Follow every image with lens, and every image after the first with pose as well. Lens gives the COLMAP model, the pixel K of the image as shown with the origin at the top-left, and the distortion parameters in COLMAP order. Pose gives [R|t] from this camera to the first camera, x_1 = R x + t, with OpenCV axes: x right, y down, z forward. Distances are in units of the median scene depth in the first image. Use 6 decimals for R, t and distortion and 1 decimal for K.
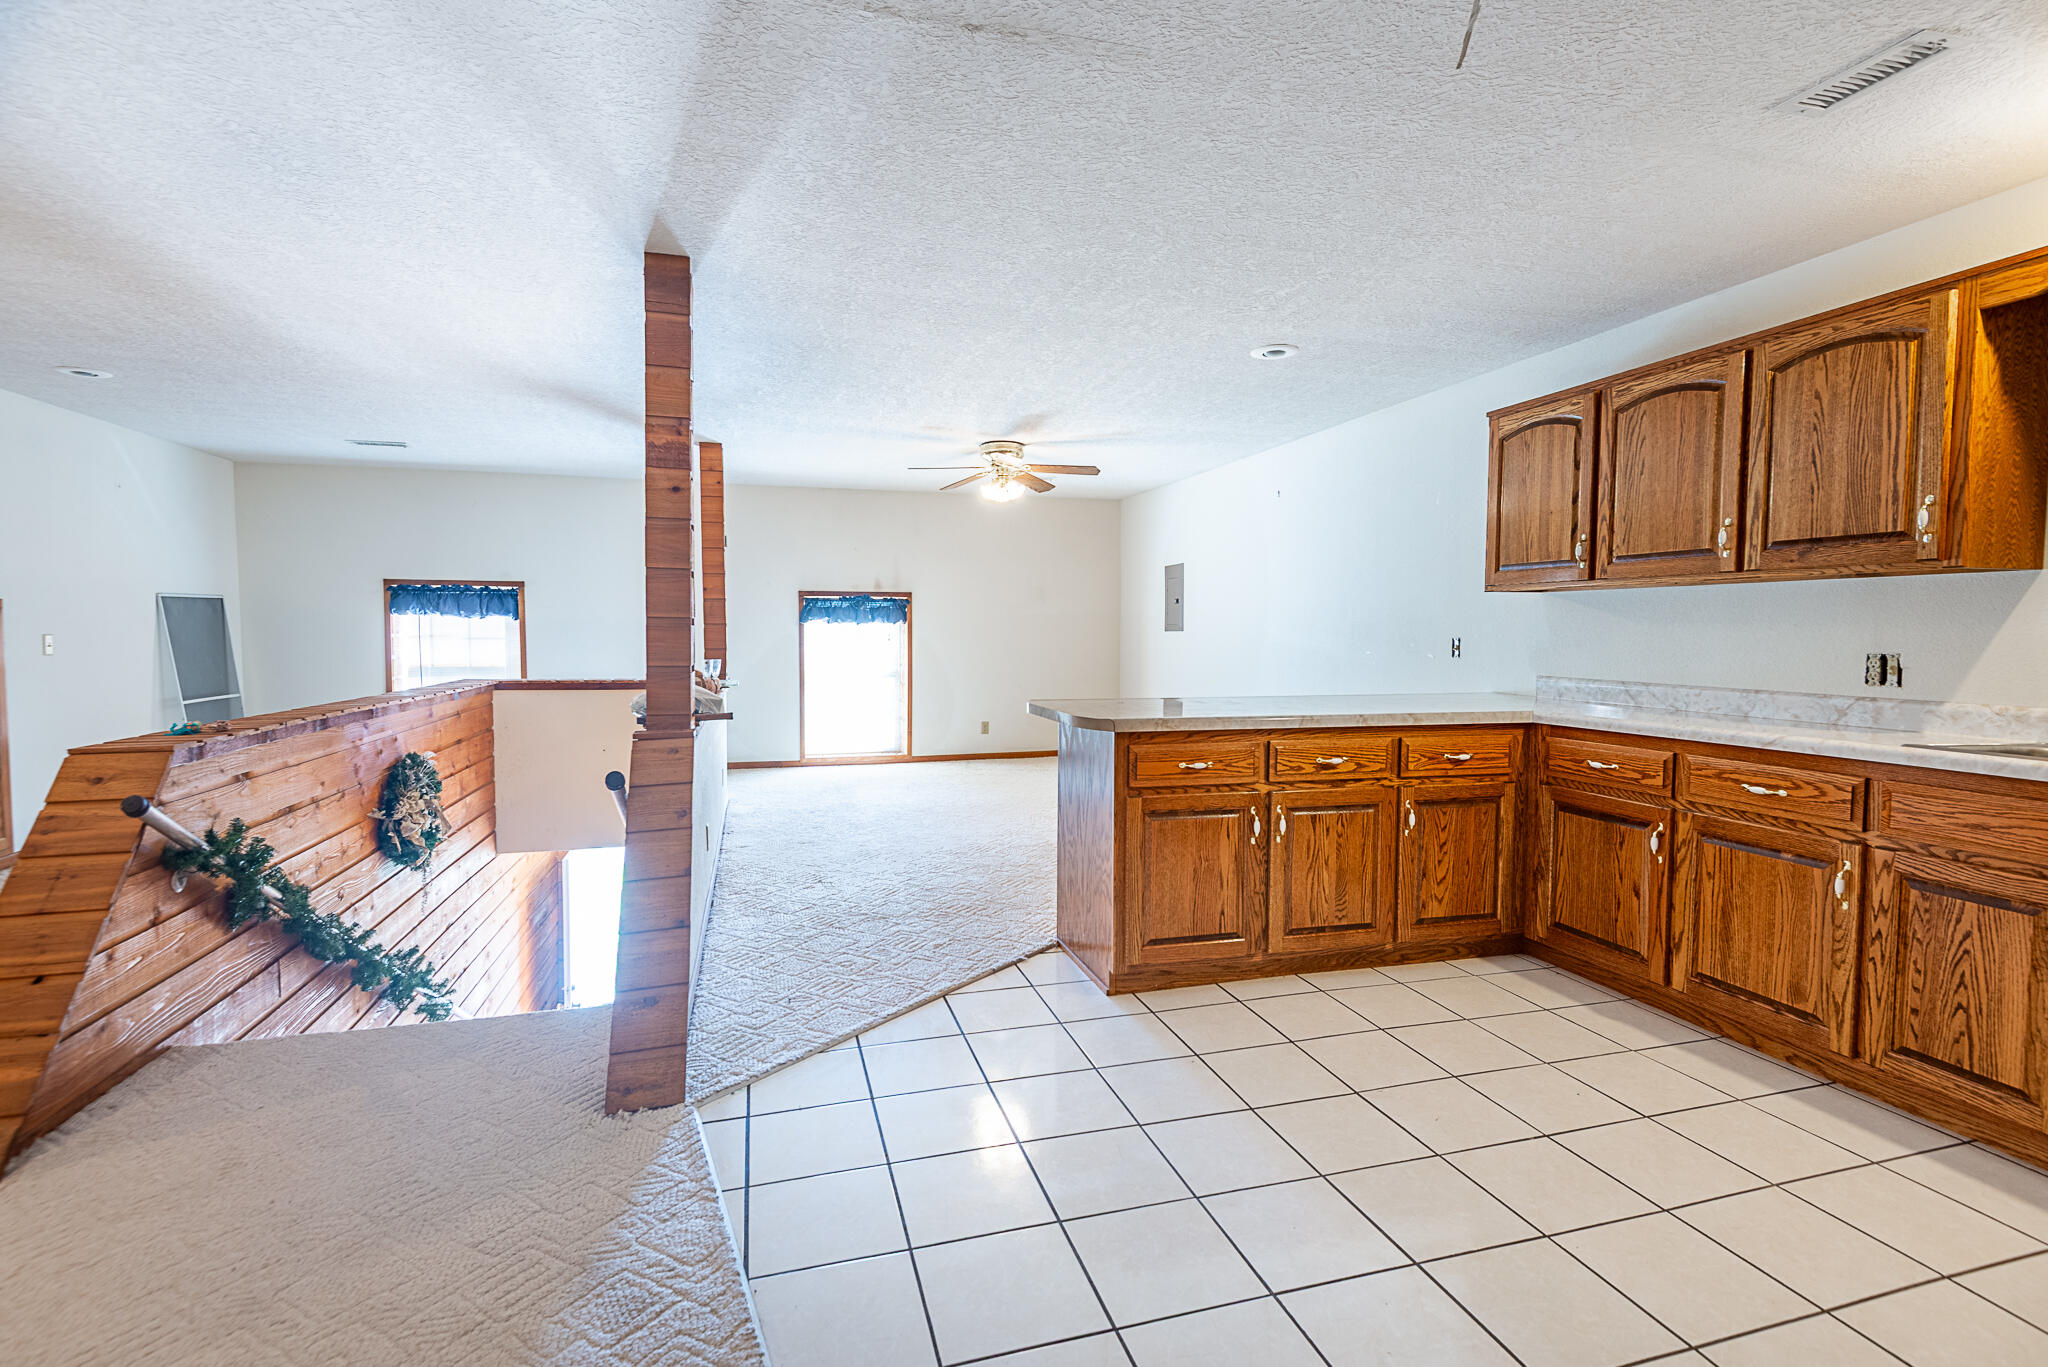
lens RADIAL K [[931.3, 0, 1023.9], [0, 931.3, 680.4], [0, 0, 1]] dist [0.004088, -0.000869]
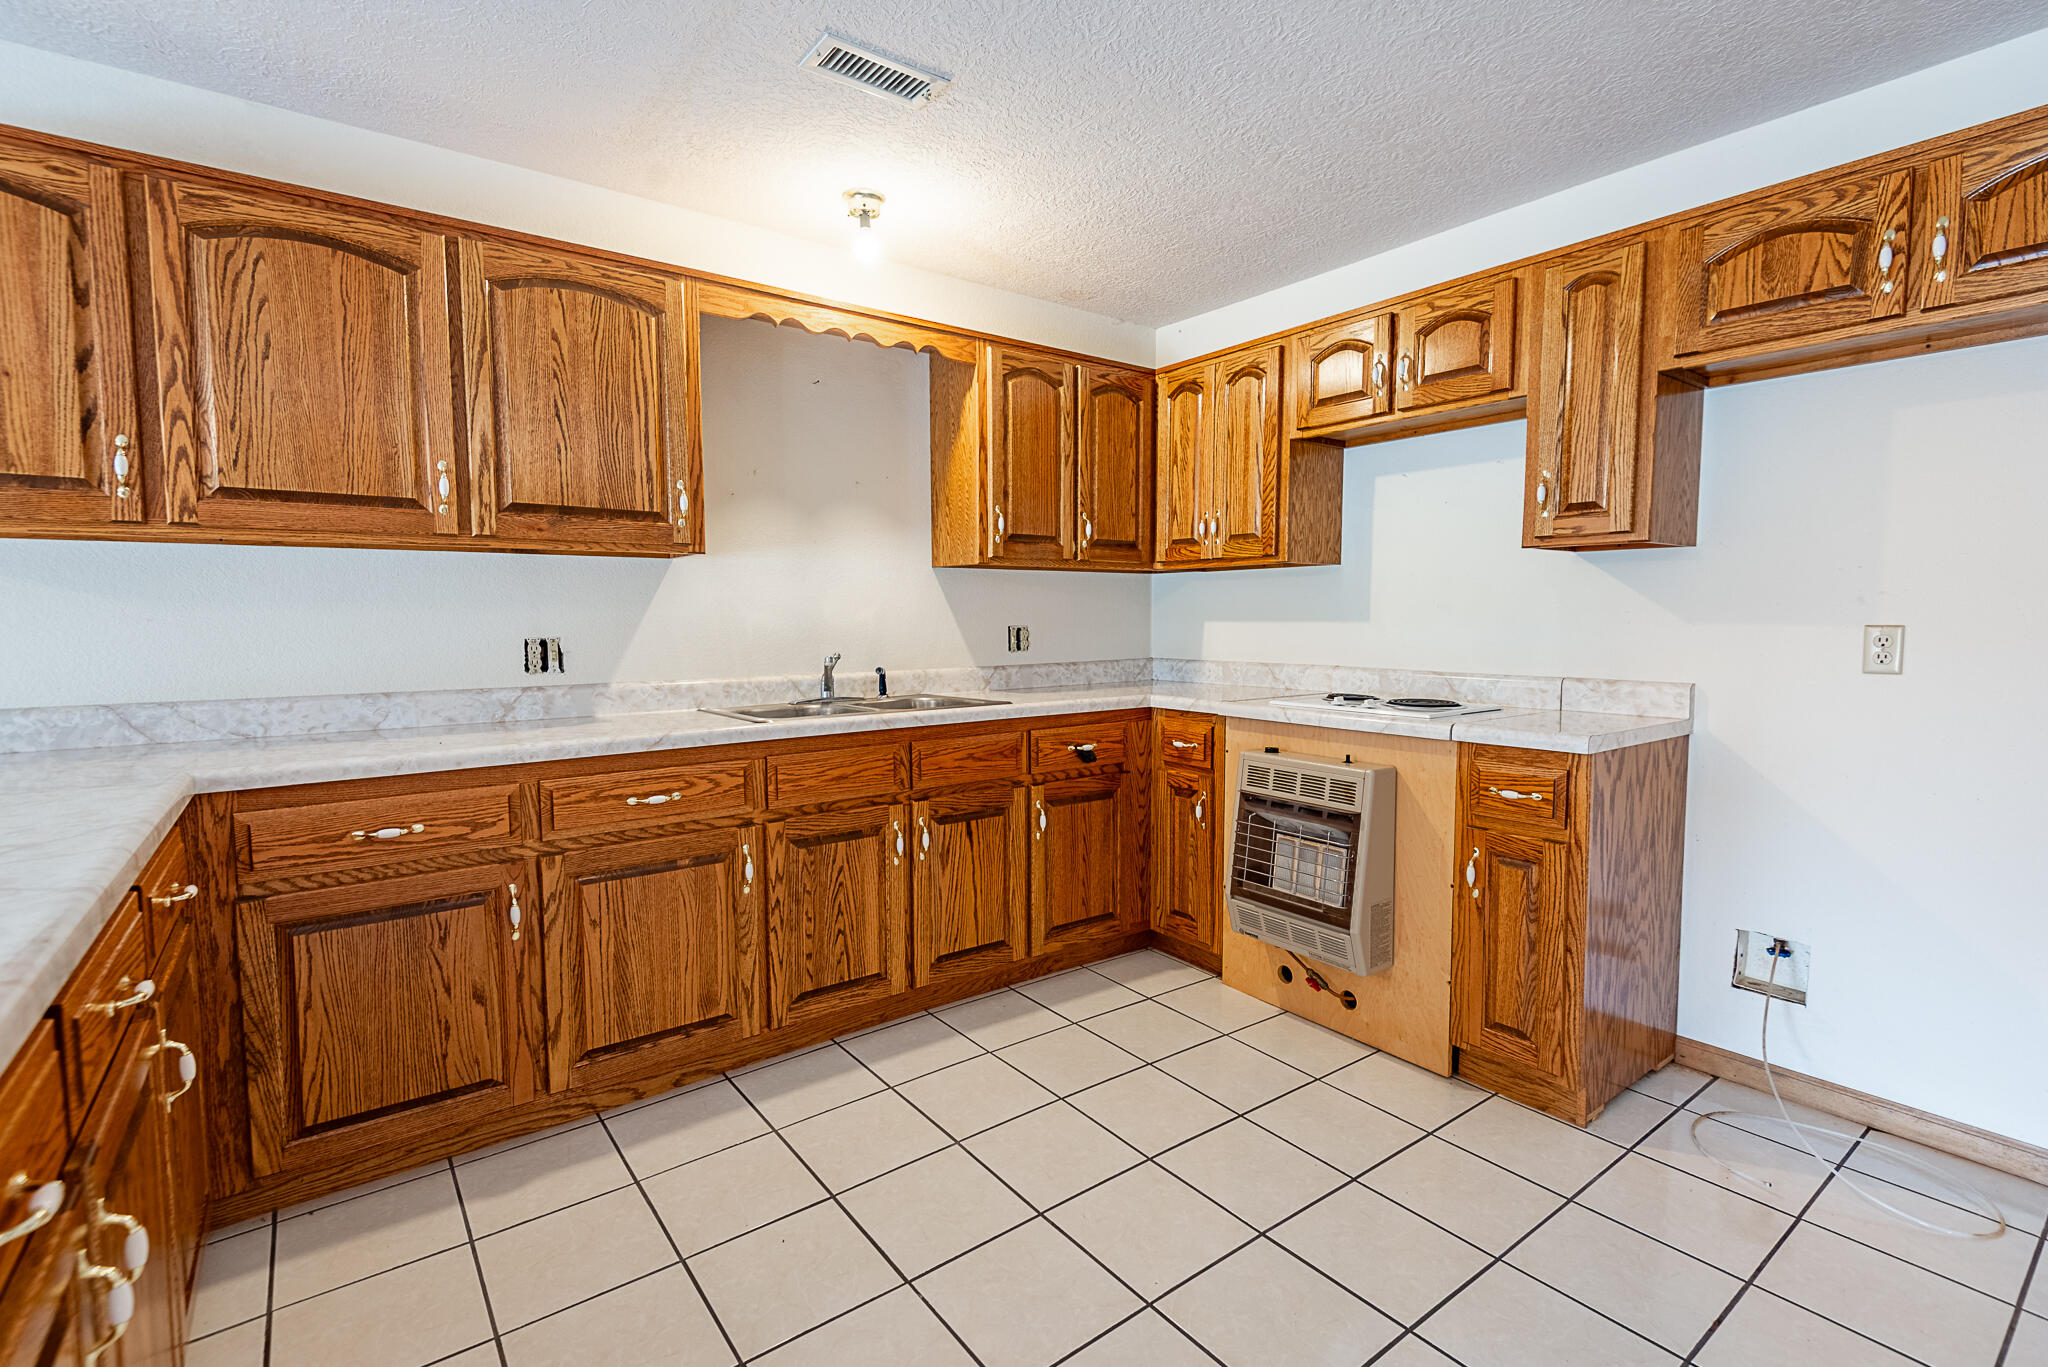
lens RADIAL K [[931.3, 0, 1018.3], [0, 931.3, 680.4], [0, 0, 1]] dist [0.004088, -0.000869]
pose [[-0.362640, -0.071240, 0.929202, -0.113838], [0.054040, 0.993789, 0.097282, -0.052639], [-0.930361, 0.085493, -0.356537, 0.916363]]
